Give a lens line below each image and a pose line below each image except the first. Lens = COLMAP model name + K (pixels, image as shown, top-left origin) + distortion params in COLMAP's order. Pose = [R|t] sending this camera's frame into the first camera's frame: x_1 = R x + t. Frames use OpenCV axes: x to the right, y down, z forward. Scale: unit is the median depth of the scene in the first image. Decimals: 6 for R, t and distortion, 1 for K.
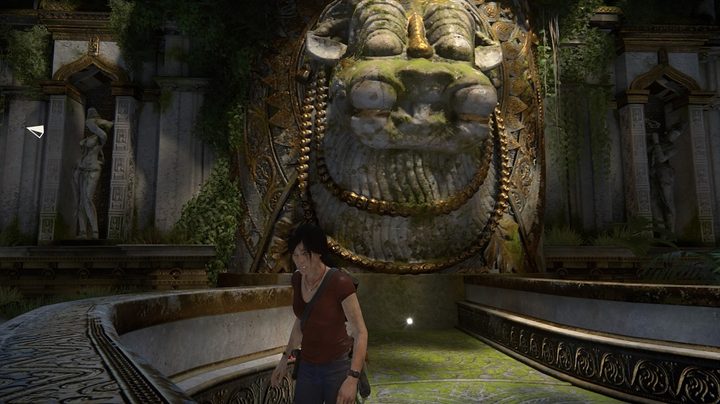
lens RADIAL K [[480.9, 0, 360.0], [0, 480.9, 202.0], [0, 0, 1]] dist [0.001434, 0.000295]
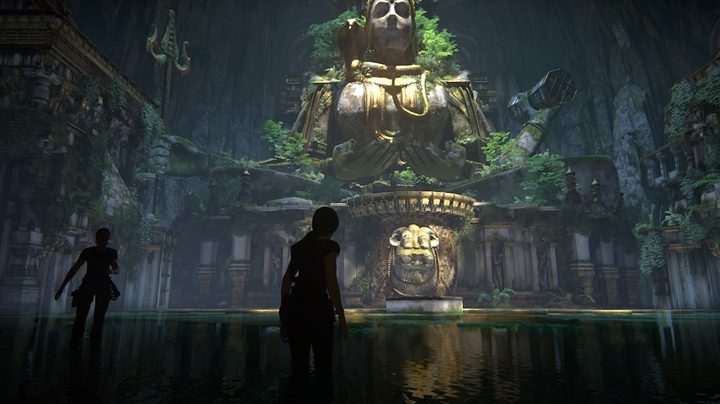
lens RADIAL K [[480.9, 0, 360.0], [0, 480.9, 202.0], [0, 0, 1]] dist [0.001434, 0.000295]
pose [[0.997935, -0.014941, -0.062474, -0.099978], [0.010182, 0.997069, -0.075822, -0.348905], [0.063424, 0.075029, 0.995162, -3.050563]]
